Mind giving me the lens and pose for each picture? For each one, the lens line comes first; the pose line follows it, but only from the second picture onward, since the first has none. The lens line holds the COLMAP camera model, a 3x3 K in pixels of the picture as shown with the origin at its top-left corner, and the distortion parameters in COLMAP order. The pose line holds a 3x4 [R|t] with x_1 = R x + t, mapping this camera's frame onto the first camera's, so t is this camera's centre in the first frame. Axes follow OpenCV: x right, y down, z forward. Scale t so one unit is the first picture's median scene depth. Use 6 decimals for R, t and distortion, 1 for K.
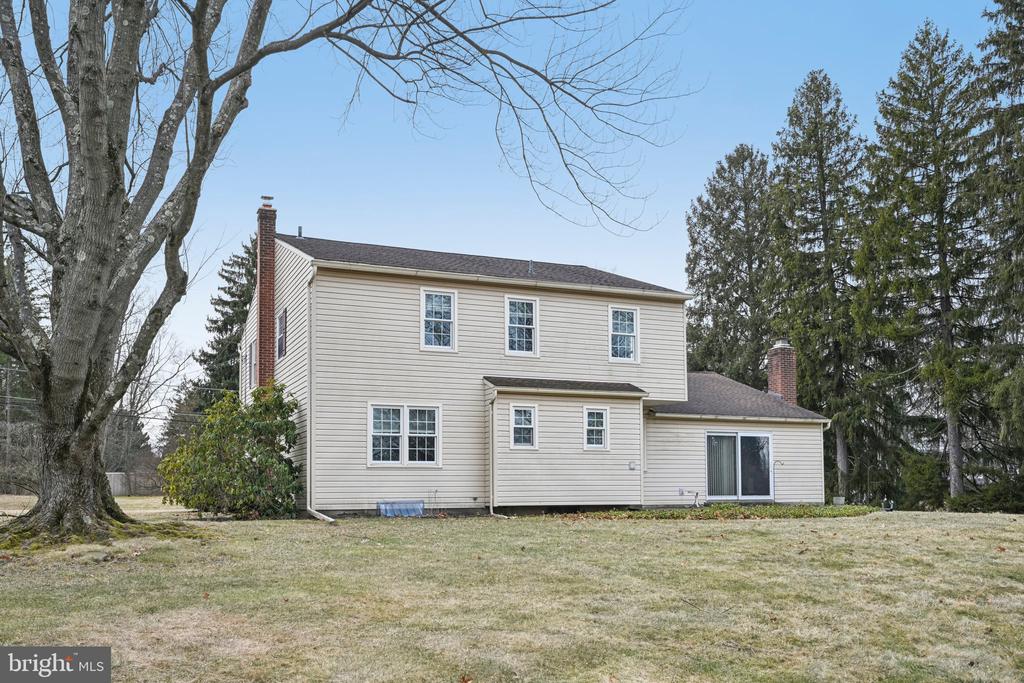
lens RADIAL K [[903.9, 0, 512.0], [0, 903.9, 341.5], [0, 0, 1]] dist [-0.003061, 0.001290]
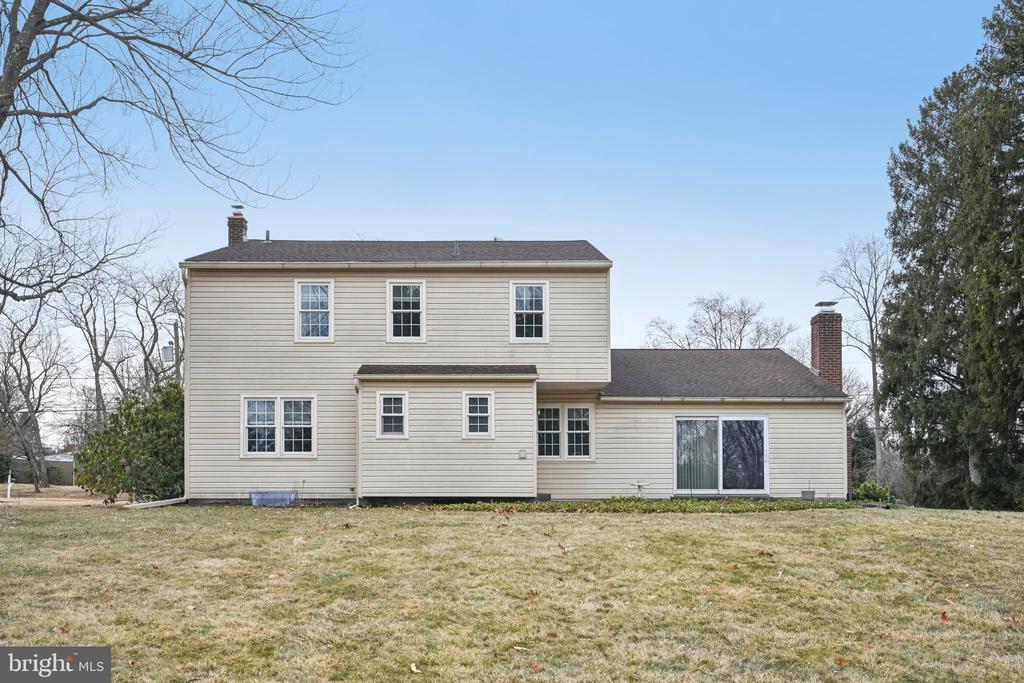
lens RADIAL K [[914.1, 0, 509.9], [0, 914.1, 364.7], [0, 0, 1]] dist [0.001470, -0.002608]
pose [[0.919683, -0.049142, -0.389574, 0.493936], [0.059585, 0.998114, 0.014761, 0.032738], [0.388114, -0.036789, 0.920877, 0.149290]]
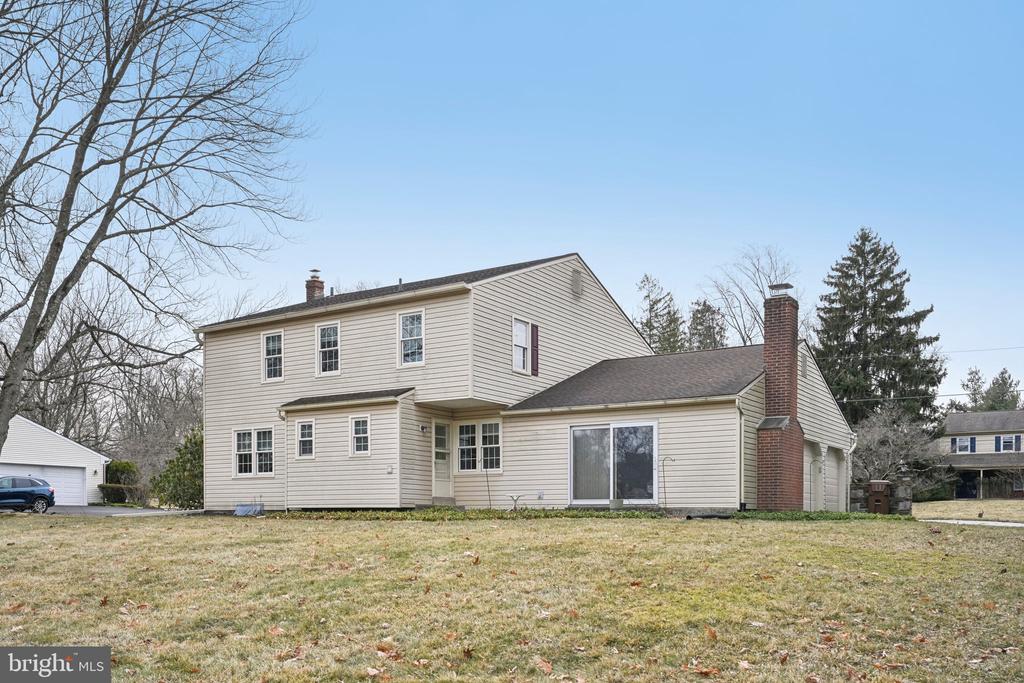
lens RADIAL K [[934.7, 0, 513.2], [0, 934.7, 405.7], [0, 0, 1]] dist [-0.008454, -0.004856]
pose [[0.549790, -0.091295, -0.830299, 1.105404], [0.136572, 0.990458, -0.018472, 0.106405], [0.824063, -0.103240, 0.557012, 0.545763]]
